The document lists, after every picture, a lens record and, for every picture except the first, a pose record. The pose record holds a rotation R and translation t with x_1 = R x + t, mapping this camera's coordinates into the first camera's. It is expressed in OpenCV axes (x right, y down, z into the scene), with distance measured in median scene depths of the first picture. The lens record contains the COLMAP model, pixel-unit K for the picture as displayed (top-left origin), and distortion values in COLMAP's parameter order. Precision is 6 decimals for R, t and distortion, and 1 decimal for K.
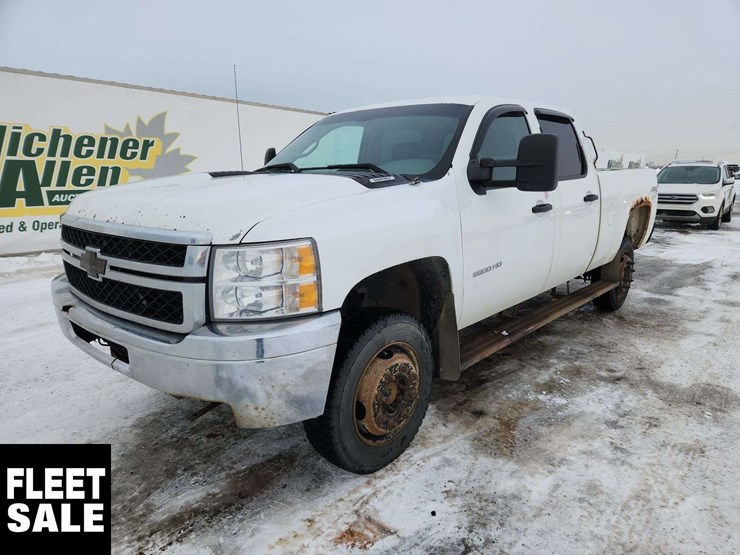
lens RADIAL K [[493.1, 0, 376.1], [0, 493.1, 280.2], [0, 0, 1]] dist [0.077140, -0.056959]
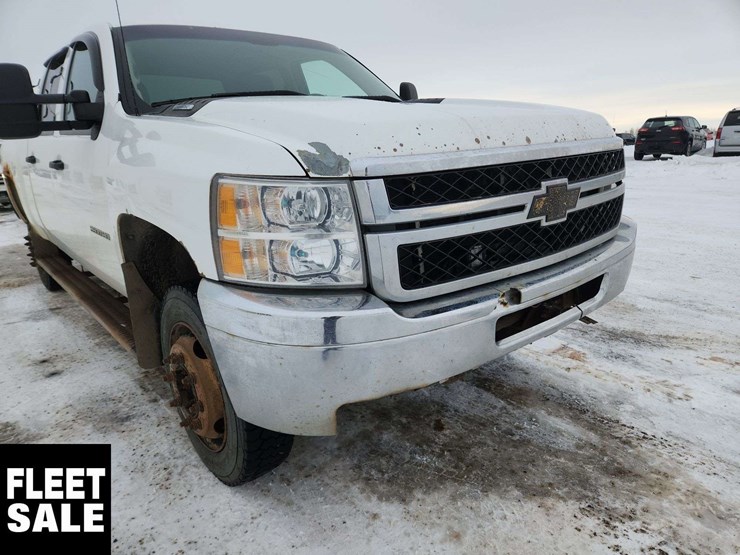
lens RADIAL K [[493.1, 0, 370.8], [0, 493.1, 286.4], [0, 0, 1]] dist [0.077140, -0.056959]
pose [[0.147868, -0.286253, 0.946675, -1.104306], [0.255489, 0.935763, 0.243047, -0.136291], [-0.955437, 0.205927, 0.211504, 0.936095]]
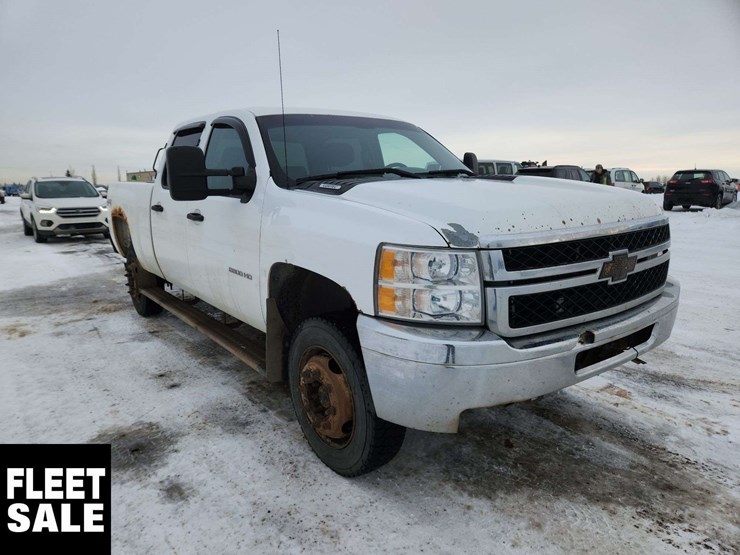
lens RADIAL K [[493.1, 0, 360.6], [0, 493.1, 282.4], [0, 0, 1]] dist [0.077140, -0.056959]
pose [[0.211463, -0.200844, 0.956527, -1.328231], [0.228450, 0.961707, 0.151428, -0.219684], [-0.950313, 0.186497, 0.249249, 1.026607]]
